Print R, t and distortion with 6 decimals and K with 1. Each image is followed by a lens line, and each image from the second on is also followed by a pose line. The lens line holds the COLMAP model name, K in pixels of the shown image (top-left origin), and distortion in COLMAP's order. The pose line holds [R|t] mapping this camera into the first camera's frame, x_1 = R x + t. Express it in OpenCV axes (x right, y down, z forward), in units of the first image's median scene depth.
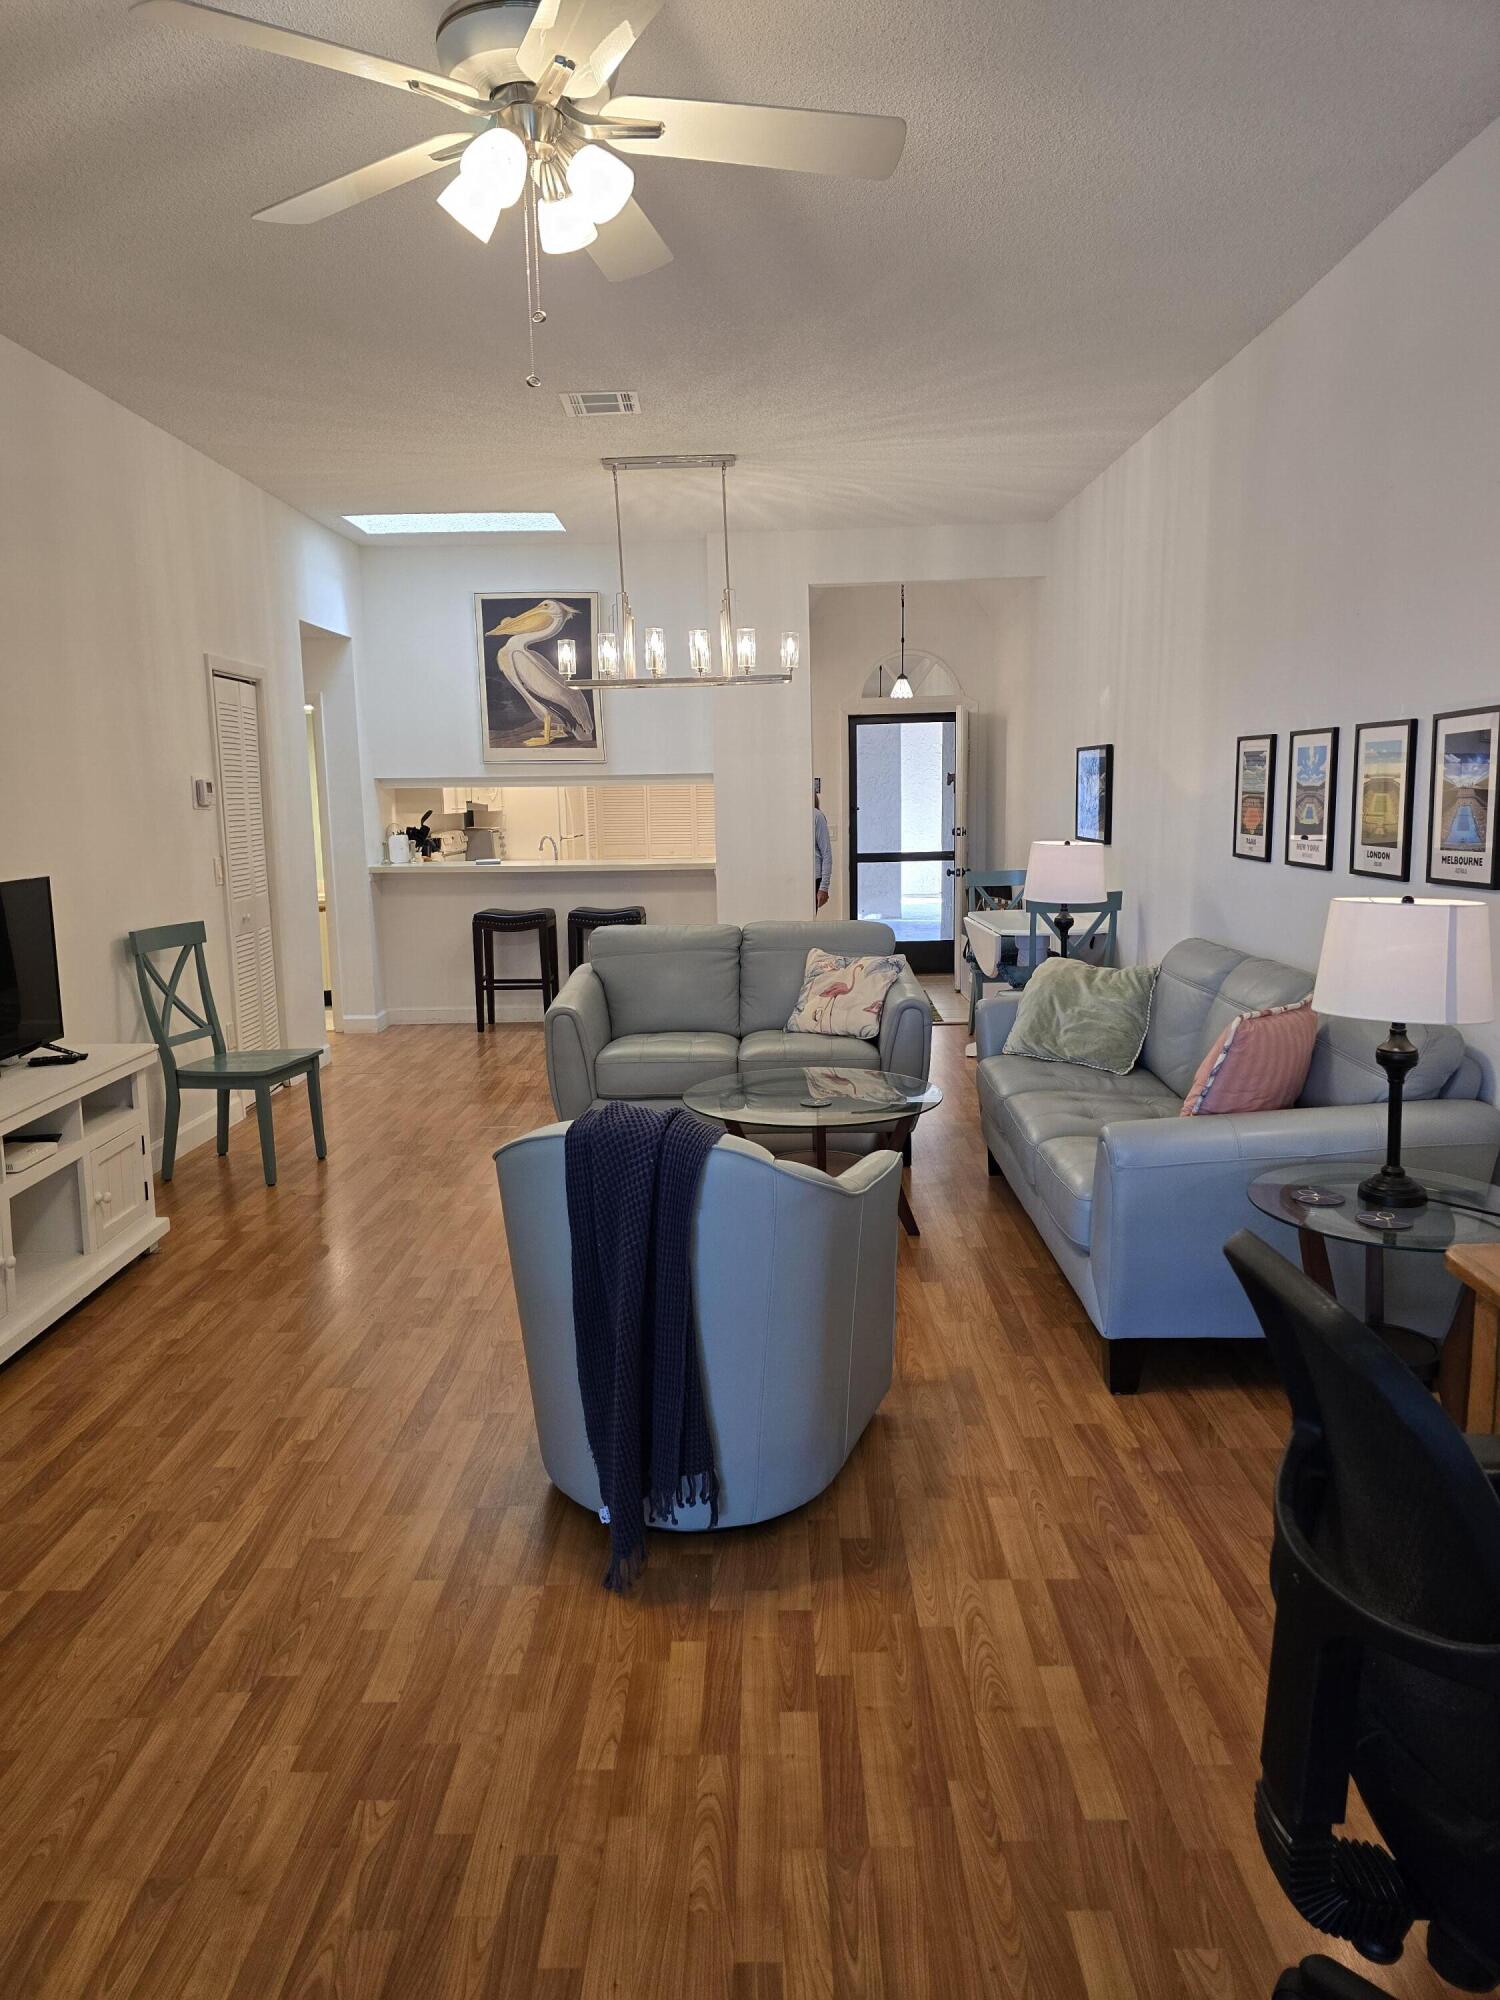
lens RADIAL K [[1338.7, 0, 750.0], [0, 1338.7, 995.7], [0, 0, 1]] dist [0.057187, -0.047703]
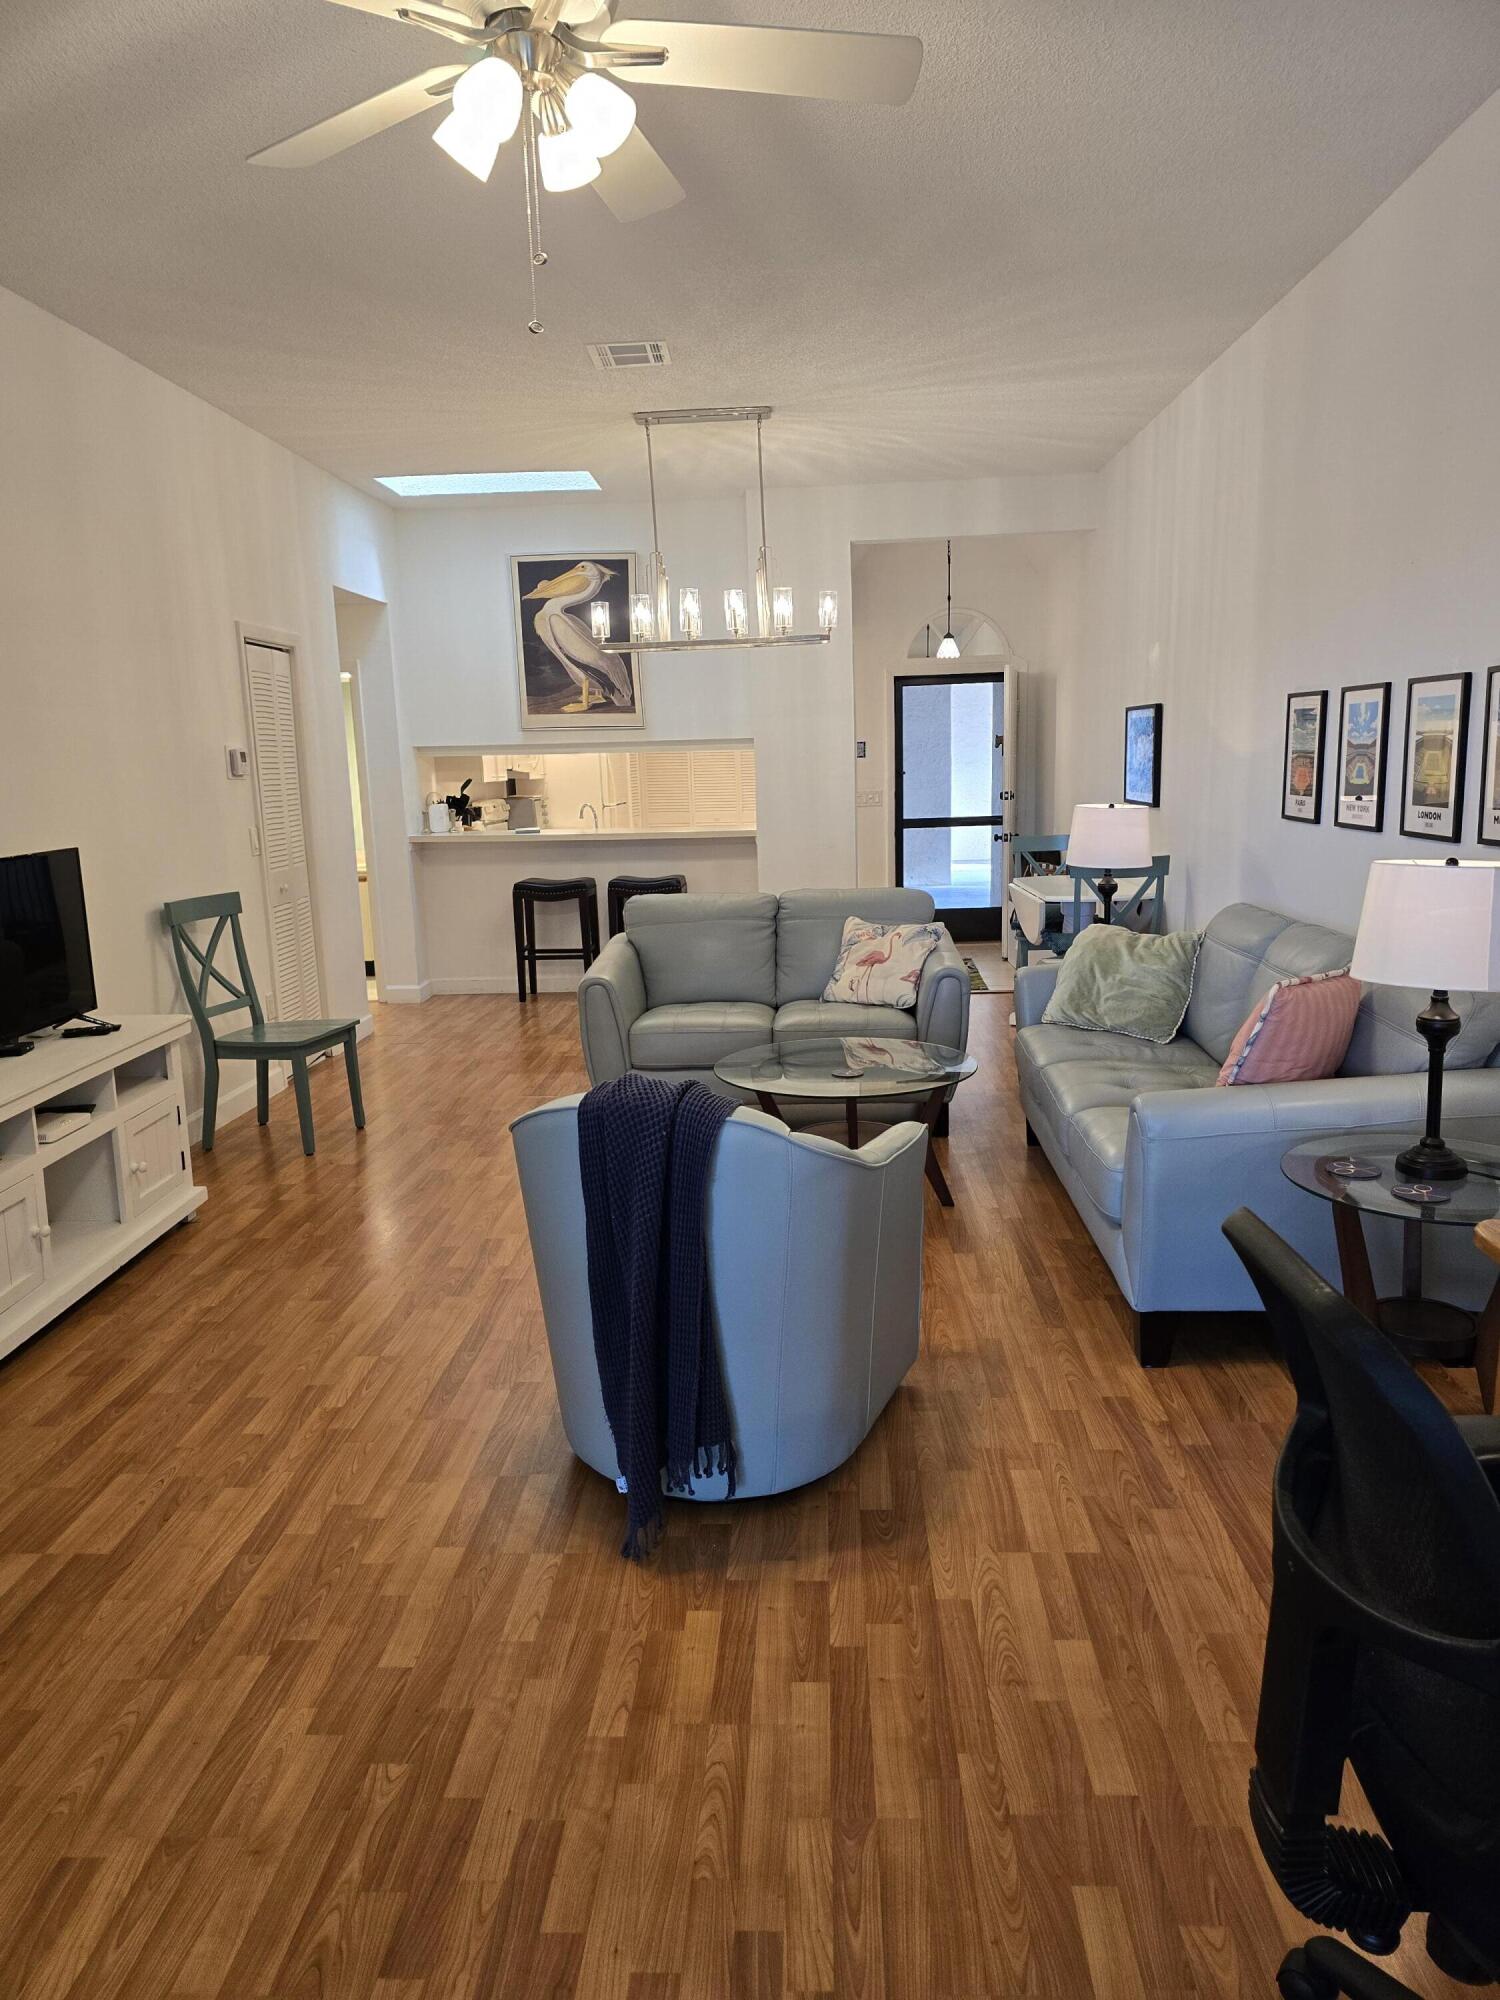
lens RADIAL K [[1338.7, 0, 763.8], [0, 1338.7, 1019.6], [0, 0, 1]] dist [0.057187, -0.047703]
pose [[0.999438, -0.002664, -0.033410, 0.017866], [0.004057, 0.999123, 0.041678, -0.000709], [0.033270, -0.041790, 0.998572, 0.011300]]
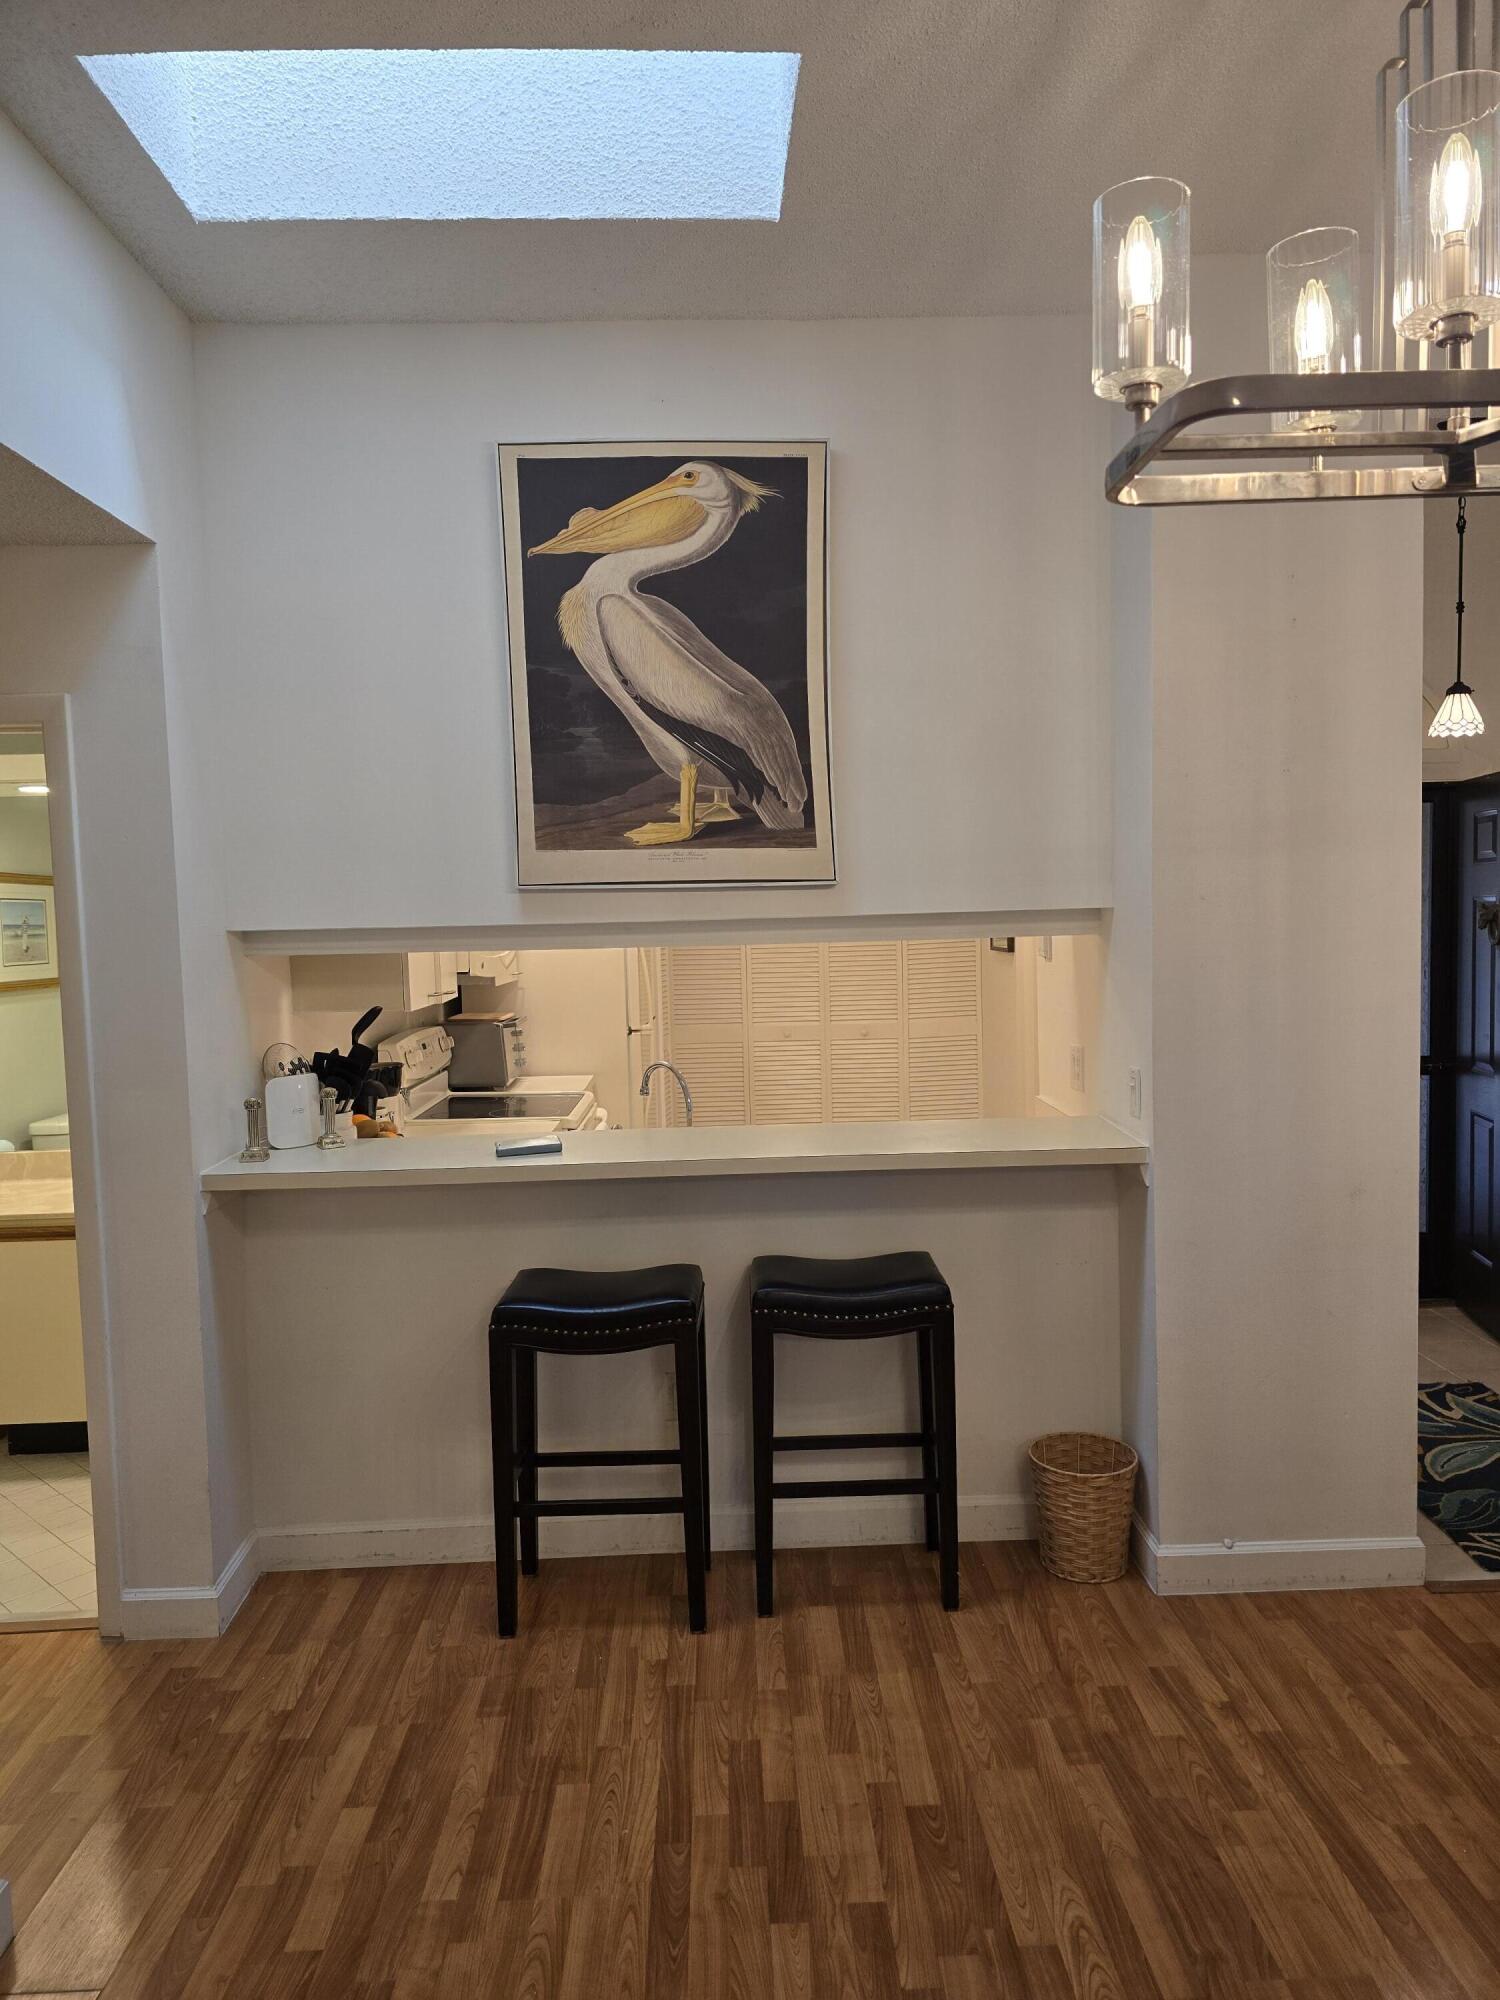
lens RADIAL K [[1338.7, 0, 780.8], [0, 1338.7, 1012.4], [0, 0, 1]] dist [0.057187, -0.047703]
pose [[0.998491, -0.013640, 0.053200, -0.208975], [0.018125, 0.996237, -0.084759, -0.151211], [-0.051843, 0.085595, 0.994980, 0.895408]]
